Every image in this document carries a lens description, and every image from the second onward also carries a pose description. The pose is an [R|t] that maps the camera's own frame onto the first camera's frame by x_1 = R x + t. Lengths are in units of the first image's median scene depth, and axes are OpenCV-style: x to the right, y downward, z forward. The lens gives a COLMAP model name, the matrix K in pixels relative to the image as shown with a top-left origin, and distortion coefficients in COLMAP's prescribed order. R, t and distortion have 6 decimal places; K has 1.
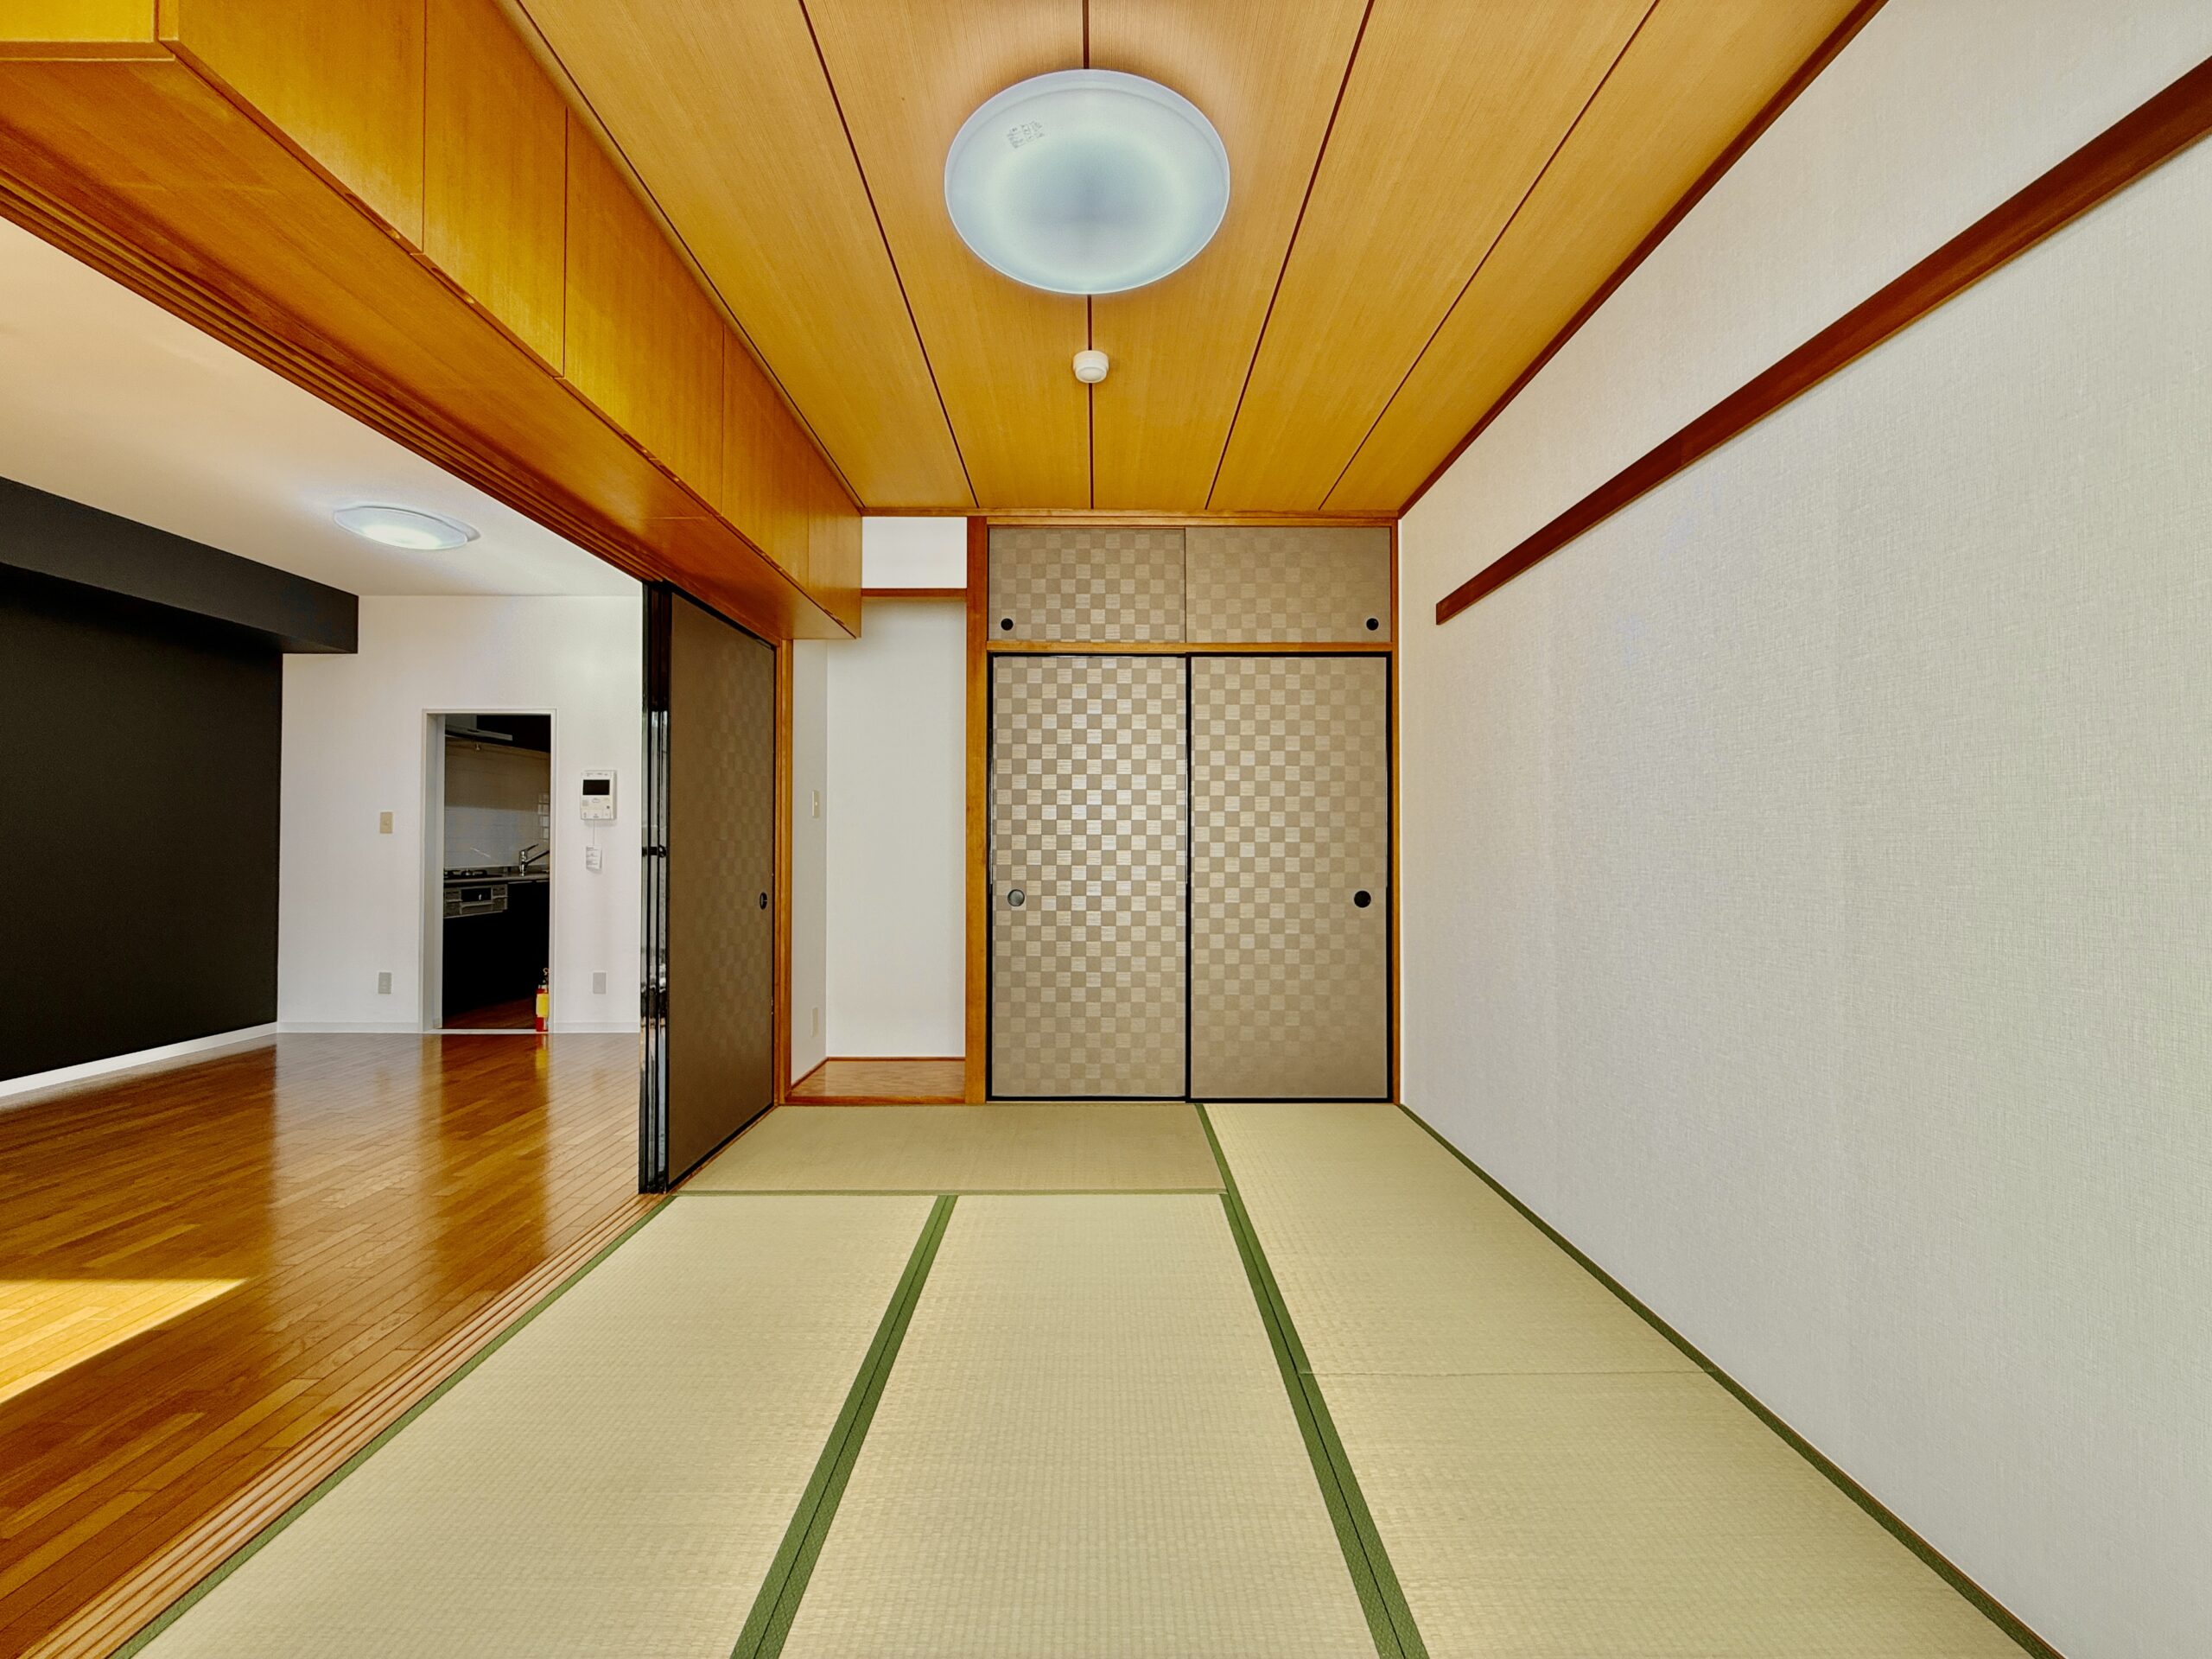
lens RADIAL K [[881.3, 0, 1106.6], [0, 881.3, 832.3], [0, 0, 1]] dist [-0.000254, 0.000346]
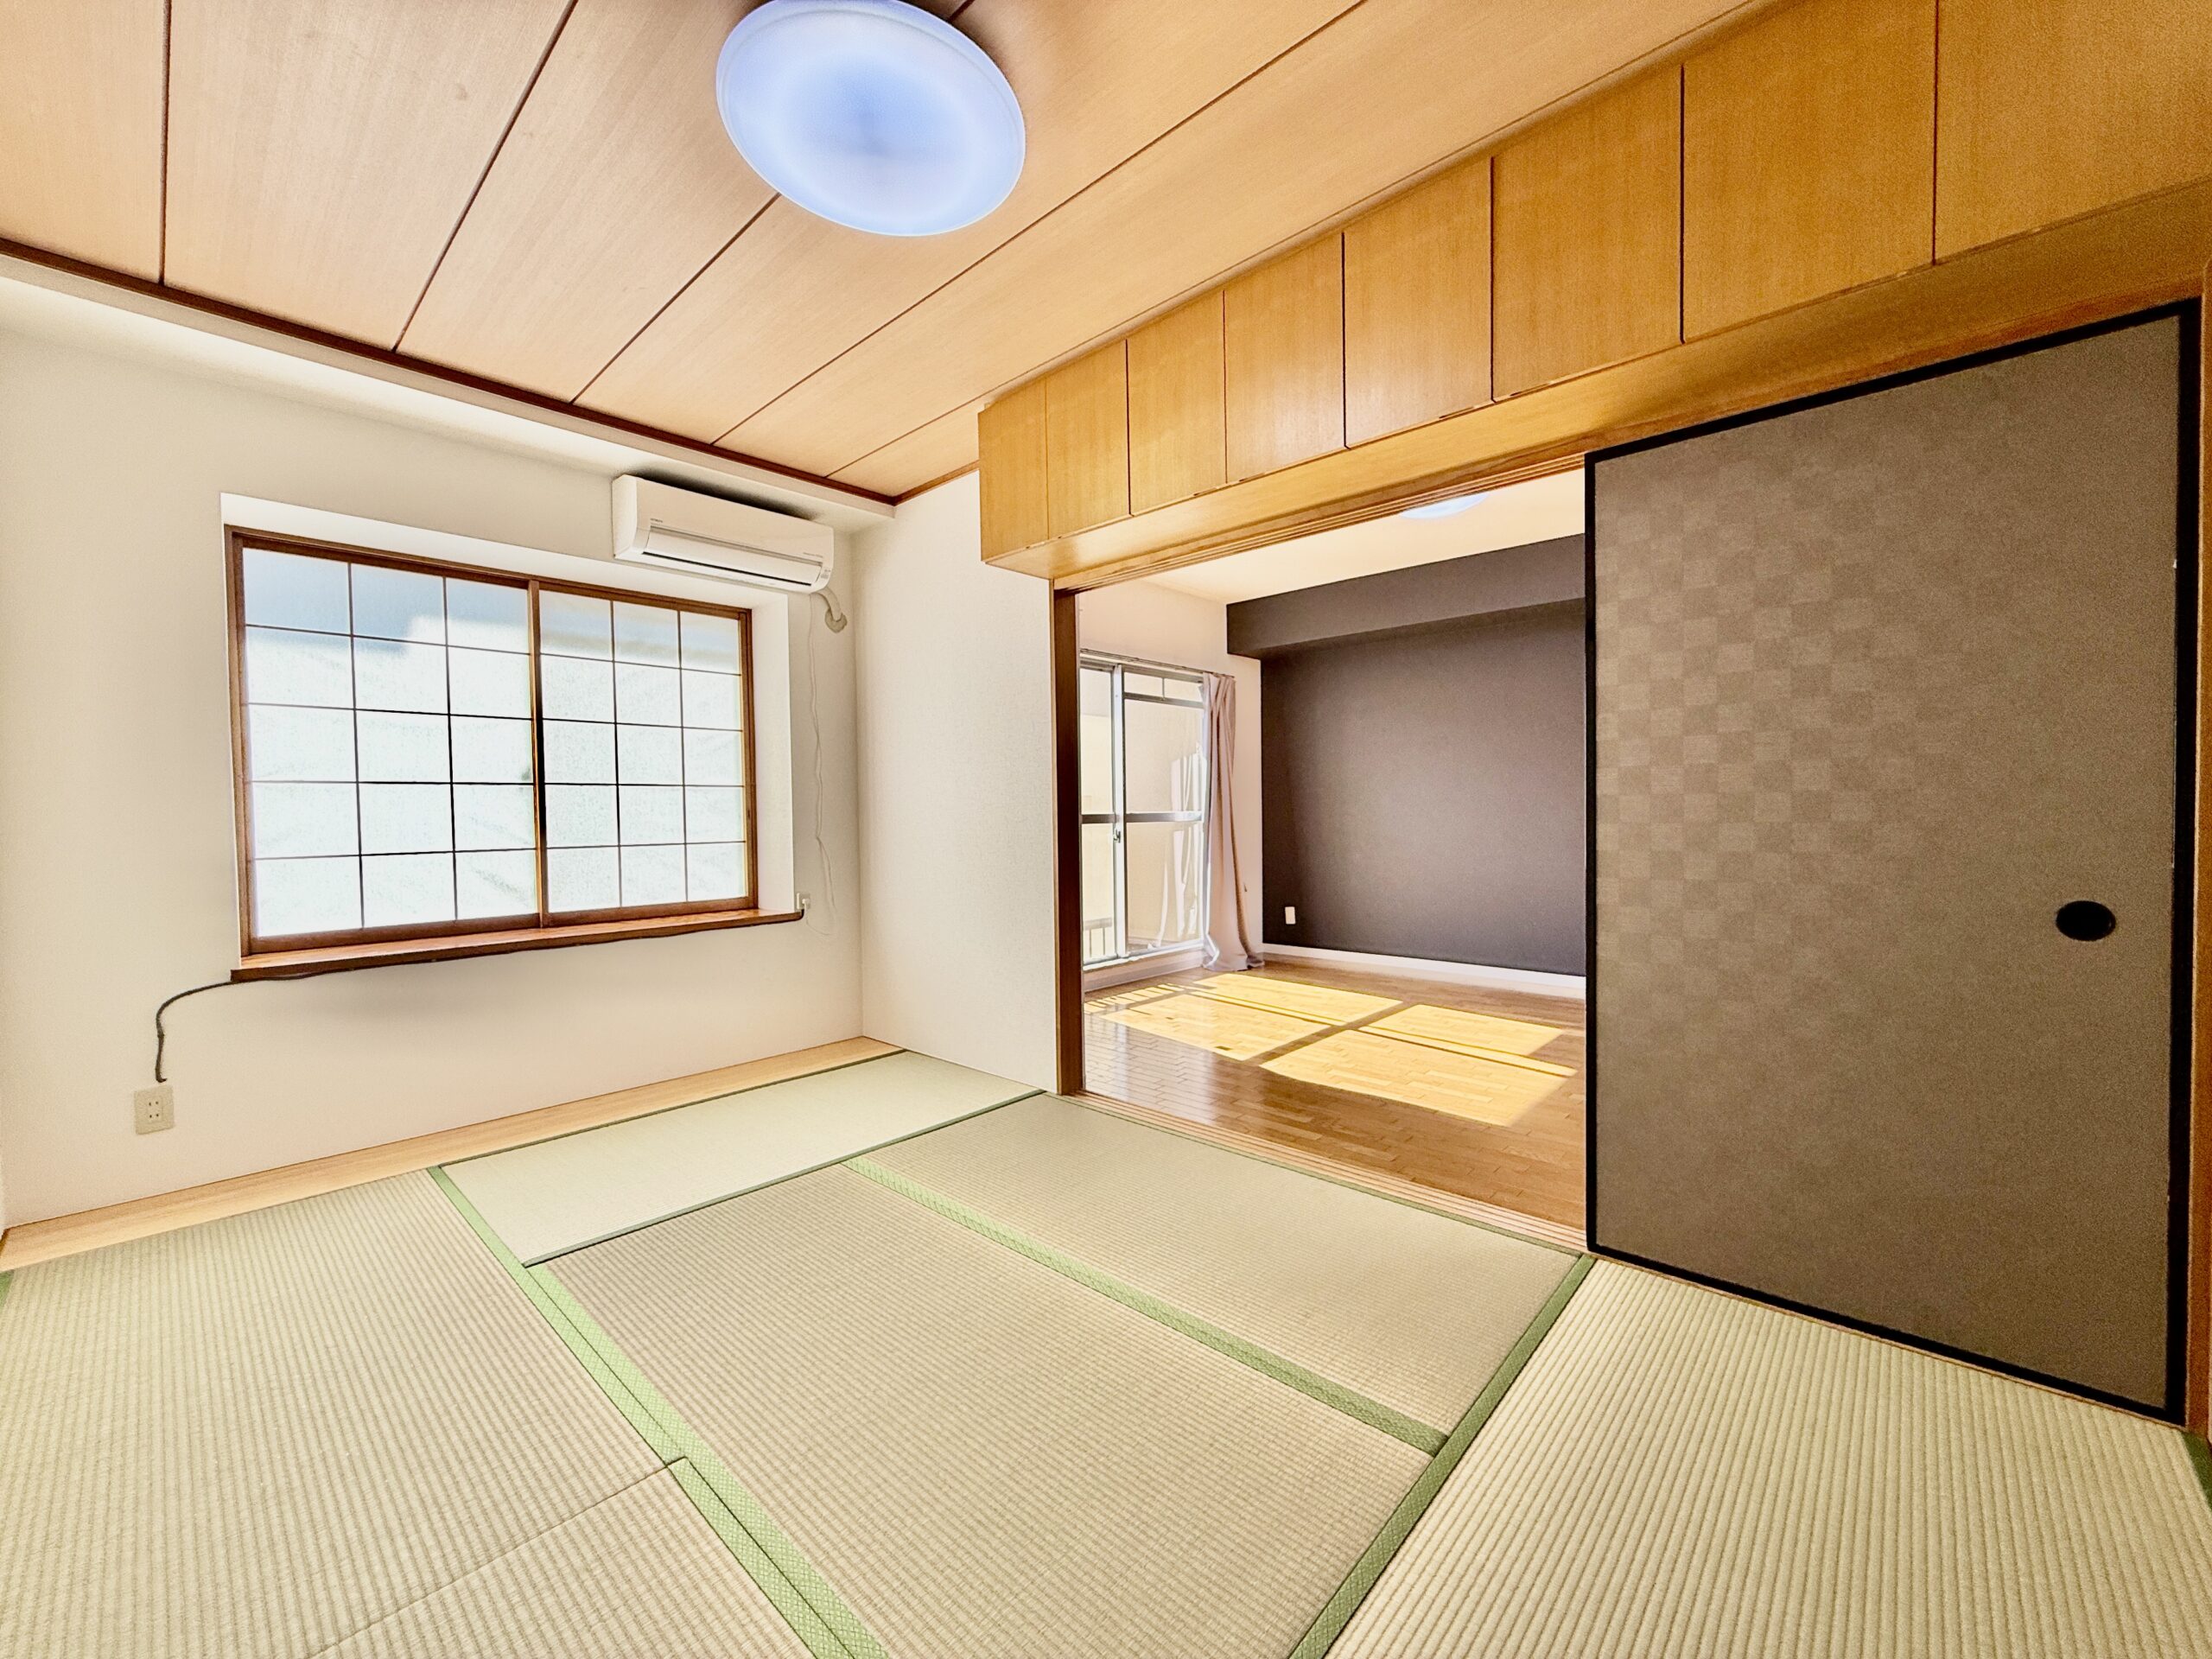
lens RADIAL K [[881.3, 0, 1099.6], [0, 881.3, 824.1], [0, 0, 1]] dist [-0.000254, 0.000346]
pose [[-0.689624, 0.018820, -0.723923, 0.254880], [0.023029, 0.999727, 0.004052, 0.016342], [0.723801, -0.013876, -0.689869, 0.893407]]
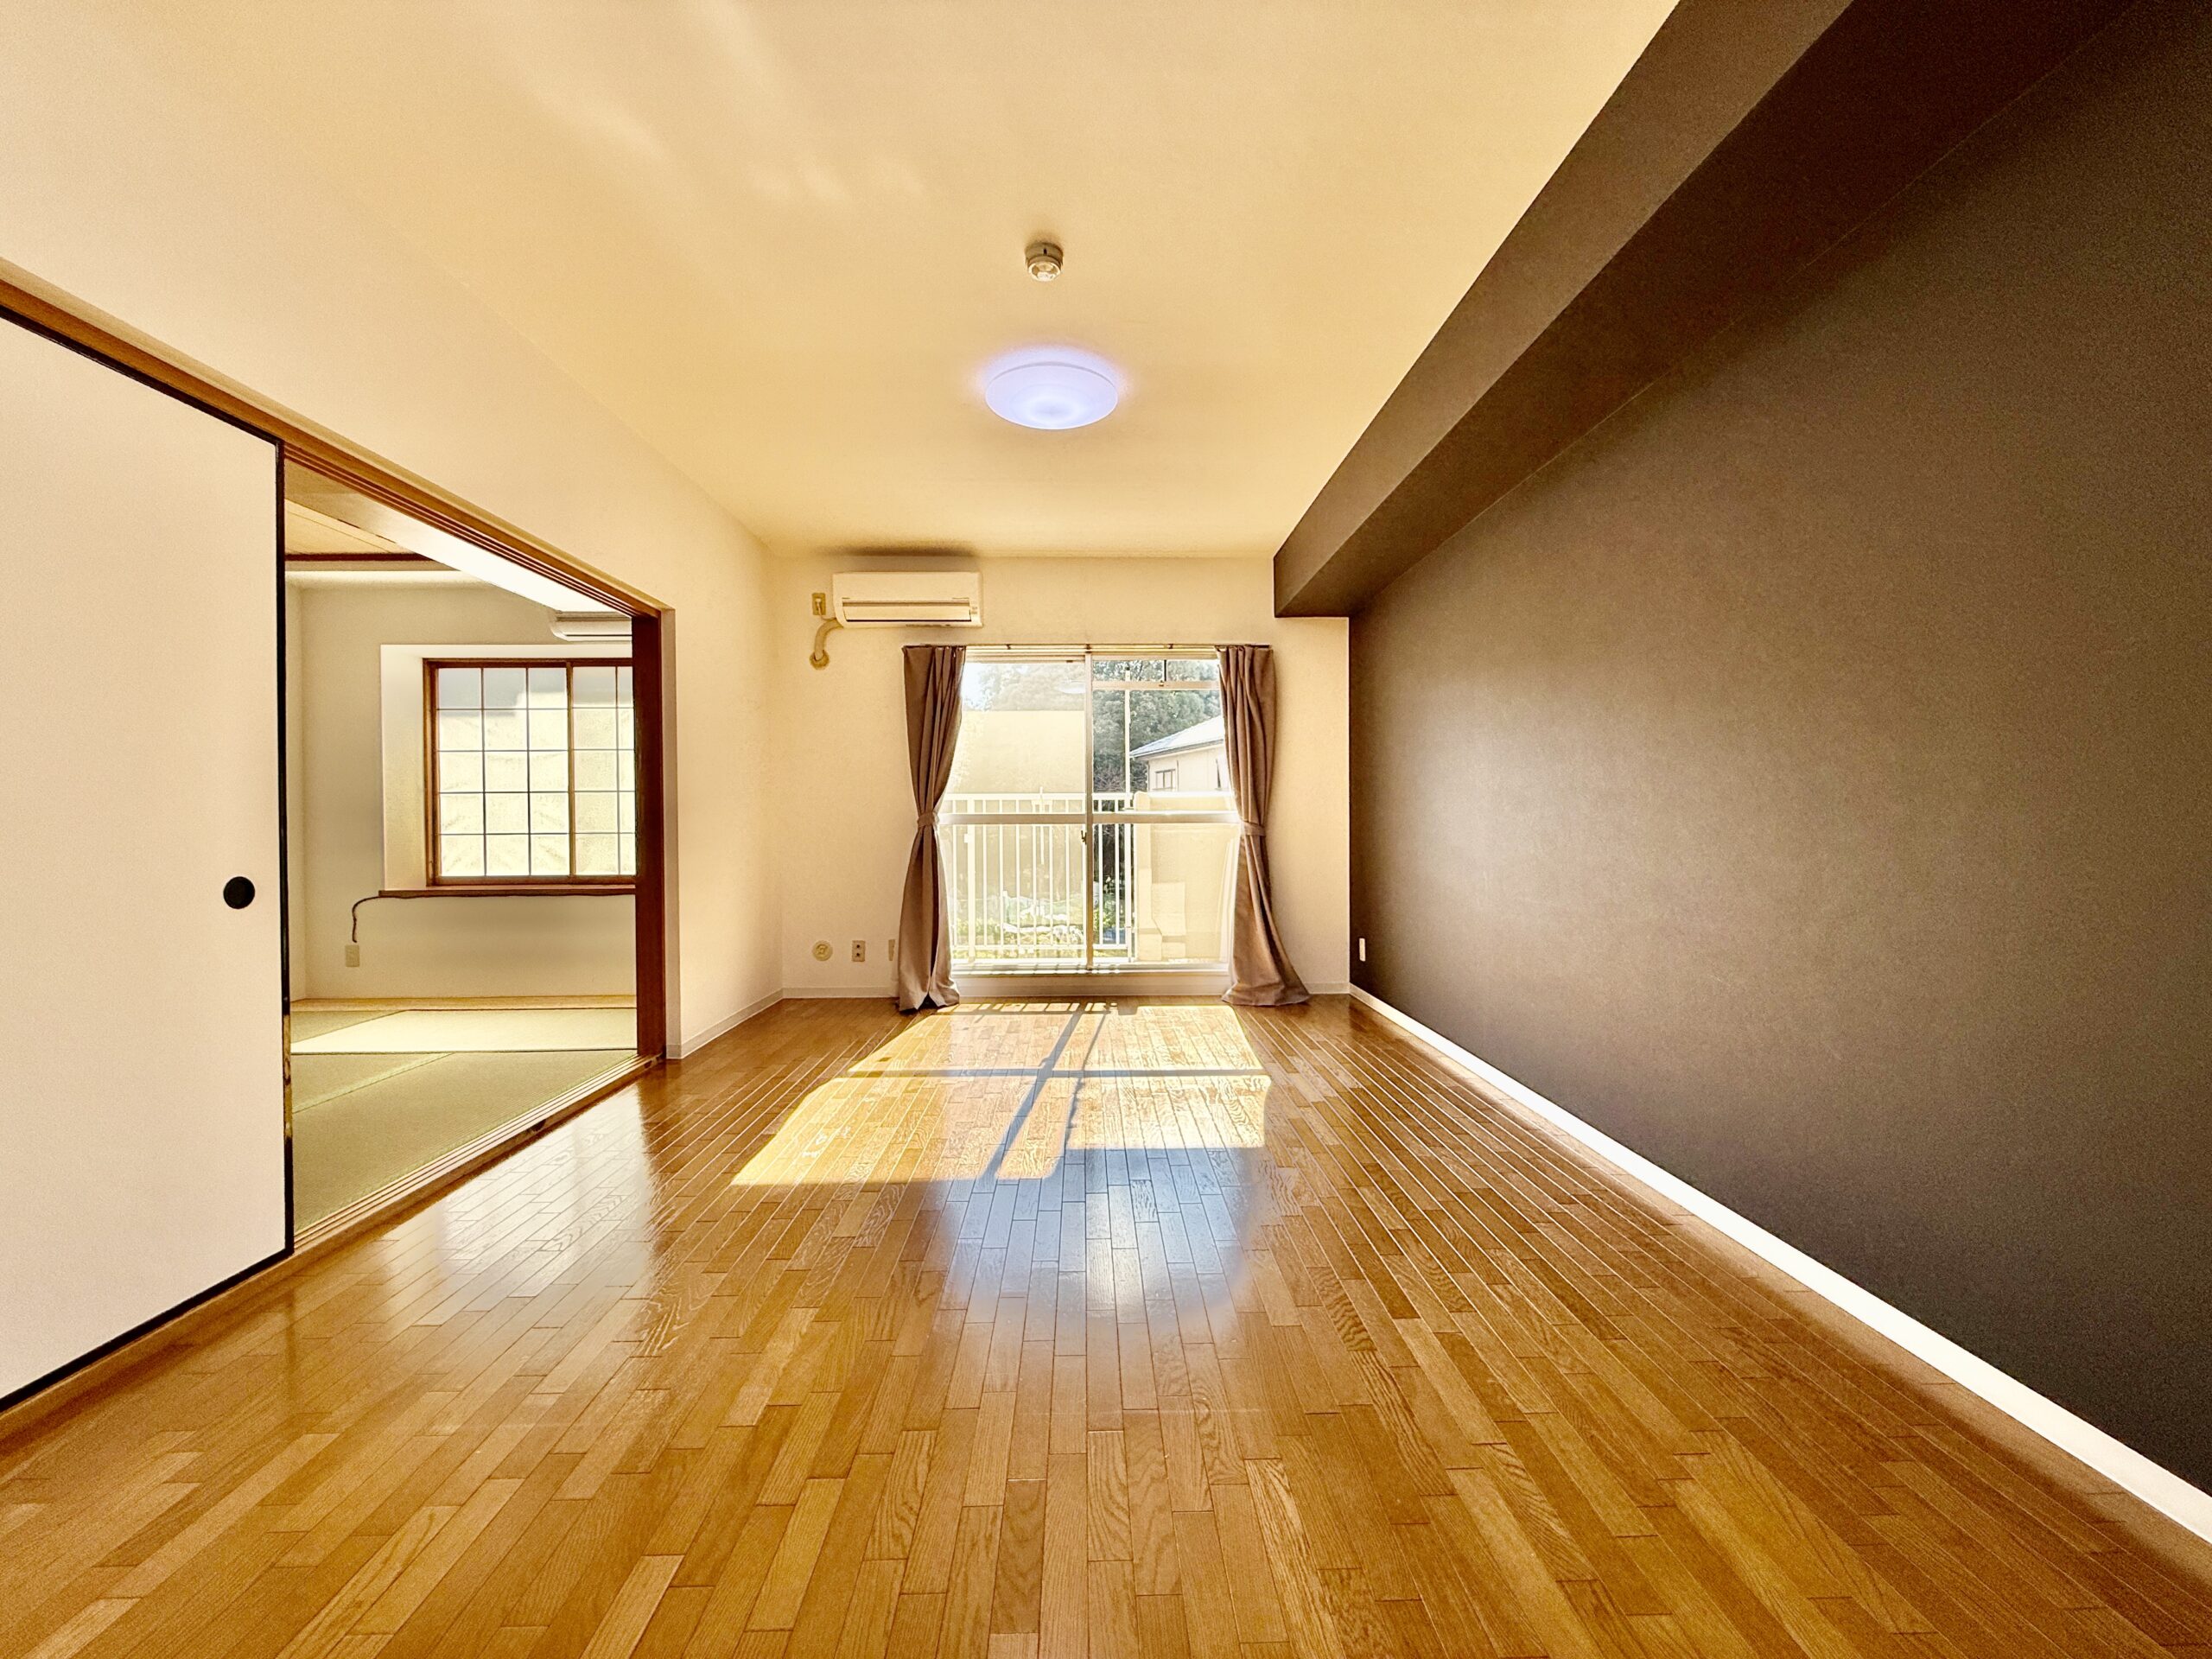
lens RADIAL K [[881.3, 0, 1104.0], [0, 881.3, 831.4], [0, 0, 1]] dist [-0.000254, 0.000346]
pose [[-0.999942, 0.005368, -0.009356, -0.889176], [0.005413, 0.999974, -0.004797, 0.040435], [0.009330, -0.004848, -0.999945, 1.284380]]
